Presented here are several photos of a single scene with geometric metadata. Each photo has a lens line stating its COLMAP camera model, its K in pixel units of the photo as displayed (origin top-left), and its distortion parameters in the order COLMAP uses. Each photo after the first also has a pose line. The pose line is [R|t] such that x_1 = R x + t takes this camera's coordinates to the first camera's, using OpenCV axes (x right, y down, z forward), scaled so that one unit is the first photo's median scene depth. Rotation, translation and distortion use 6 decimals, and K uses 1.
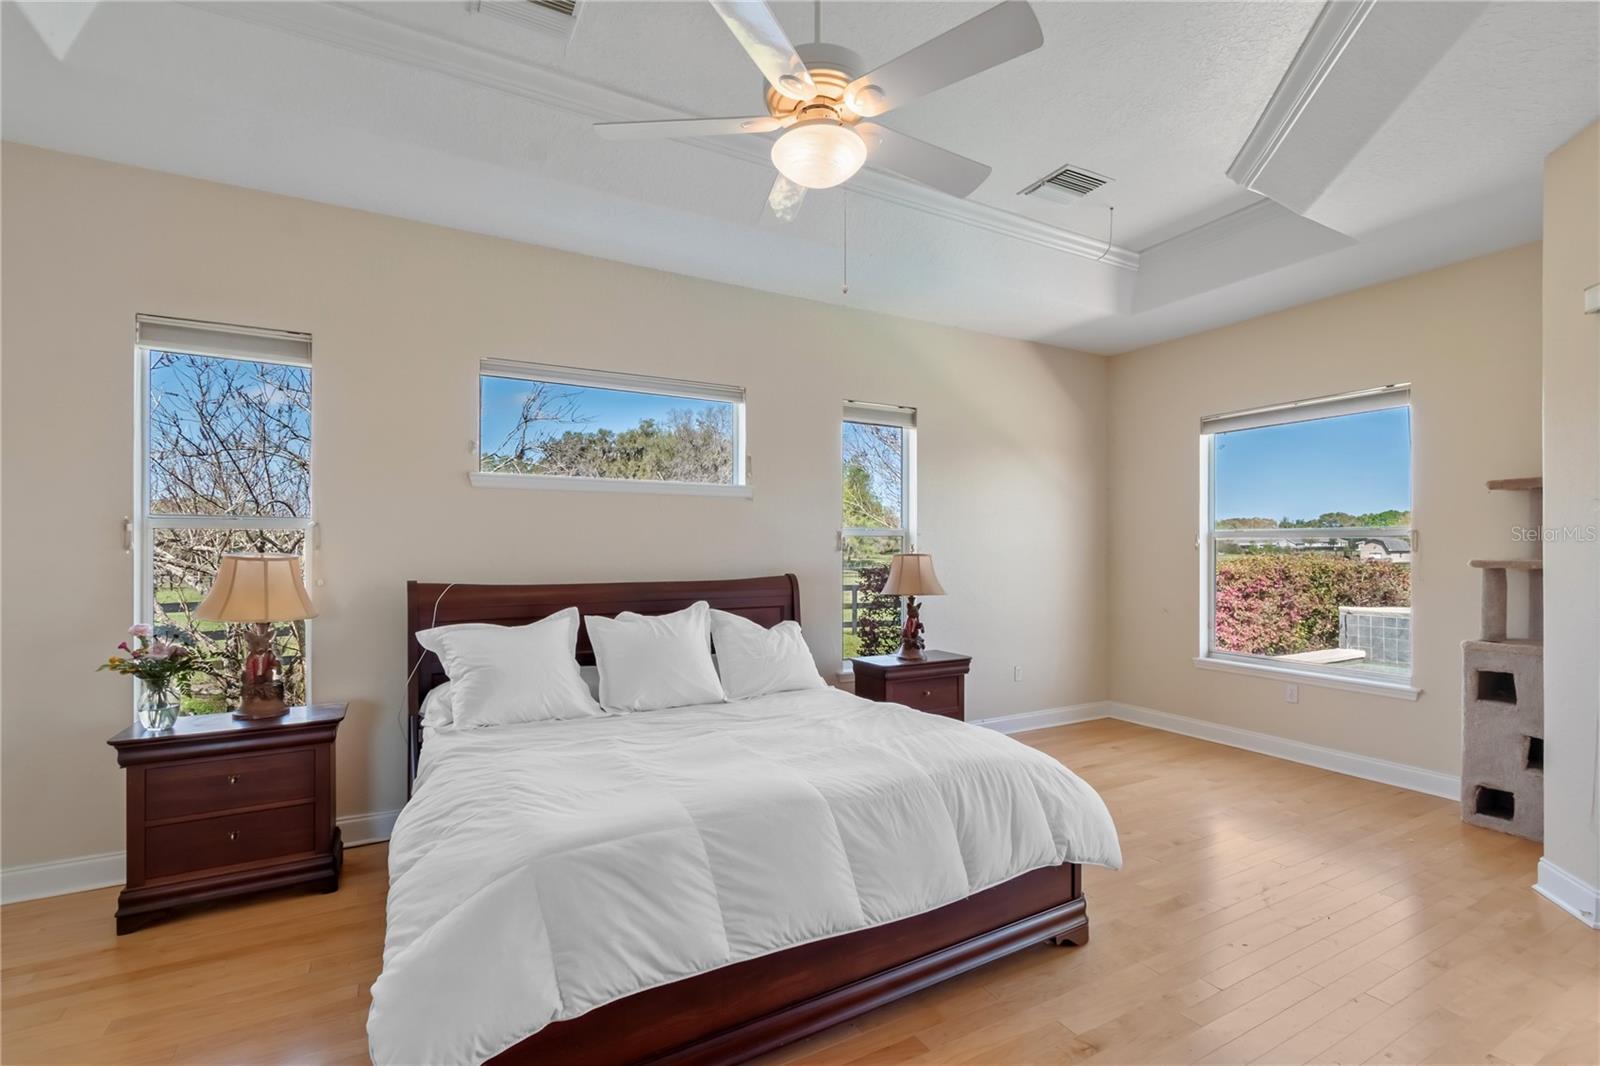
lens RADIAL K [[705.5, 0, 809.2], [0, 705.5, 536.9], [0, 0, 1]] dist [-0.000420, -0.000417]
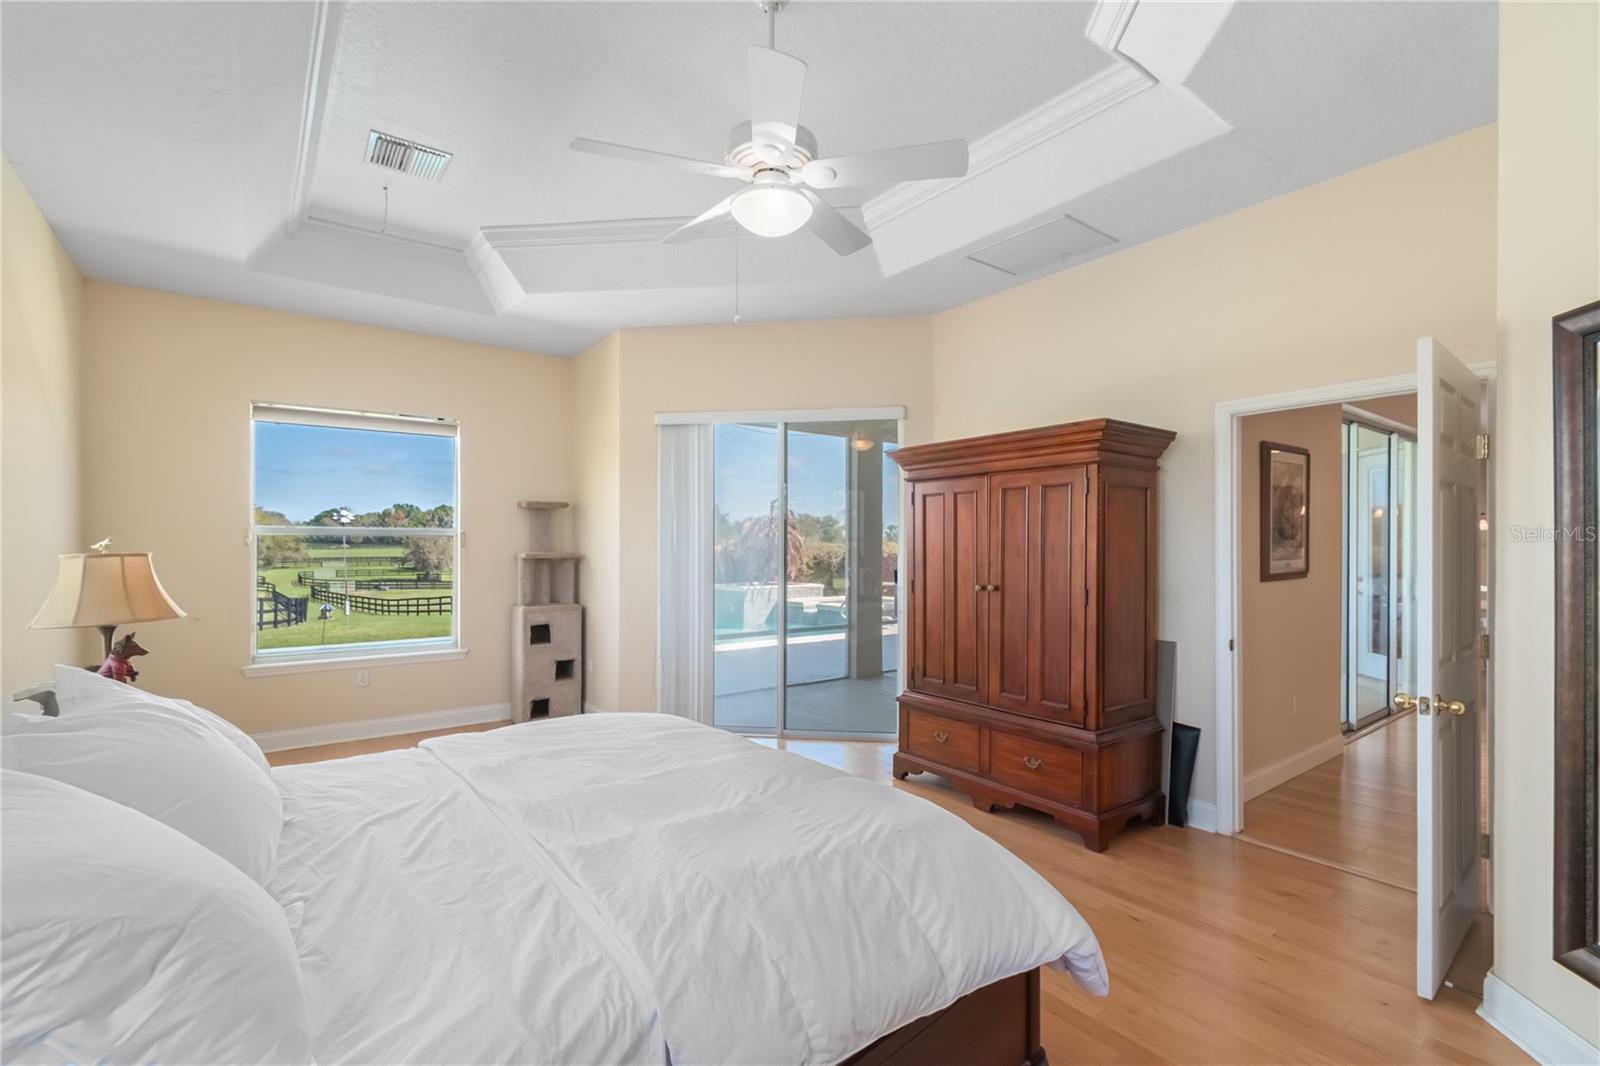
lens RADIAL K [[721.3, 0, 800.1], [0, 721.3, 546.0], [0, 0, 1]] dist [-0.000061, -0.000046]
pose [[-0.129541, 0.001487, 0.991573, -0.666109], [-0.020616, 0.999779, -0.004193, 0.011670], [-0.991360, -0.020985, -0.129482, 0.624150]]
